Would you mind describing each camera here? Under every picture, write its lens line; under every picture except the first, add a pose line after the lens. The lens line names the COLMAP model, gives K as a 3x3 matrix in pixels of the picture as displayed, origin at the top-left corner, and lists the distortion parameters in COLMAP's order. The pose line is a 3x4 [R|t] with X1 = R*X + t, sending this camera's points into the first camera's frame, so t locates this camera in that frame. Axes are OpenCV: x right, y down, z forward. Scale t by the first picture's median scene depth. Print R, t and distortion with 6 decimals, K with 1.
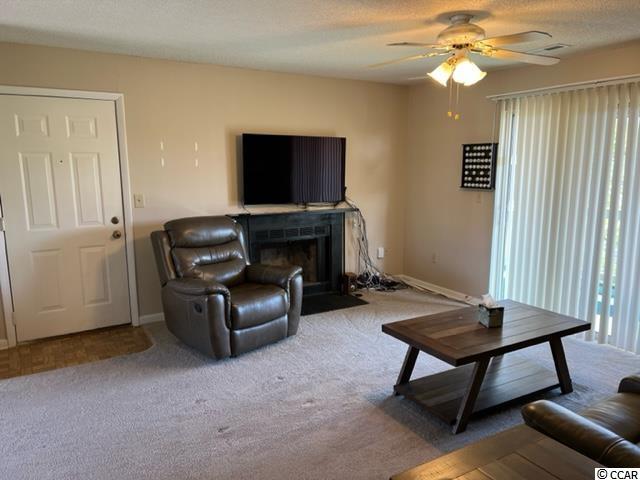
lens RADIAL K [[471.3, 0, 319.0], [0, 471.3, 241.4], [0, 0, 1]] dist [0.007555, 0.001714]
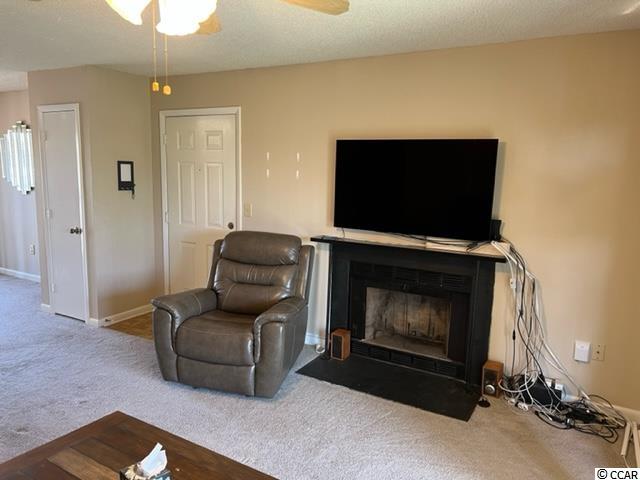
lens RADIAL K [[478.7, 0, 322.9], [0, 478.7, 240.2], [0, 0, 1]] dist [0.014010, -0.000496]
pose [[0.481183, 0.137046, -0.865841, 0.579868], [-0.170551, 0.983466, 0.060881, -0.107451], [0.859869, 0.118375, 0.496601, 0.607430]]
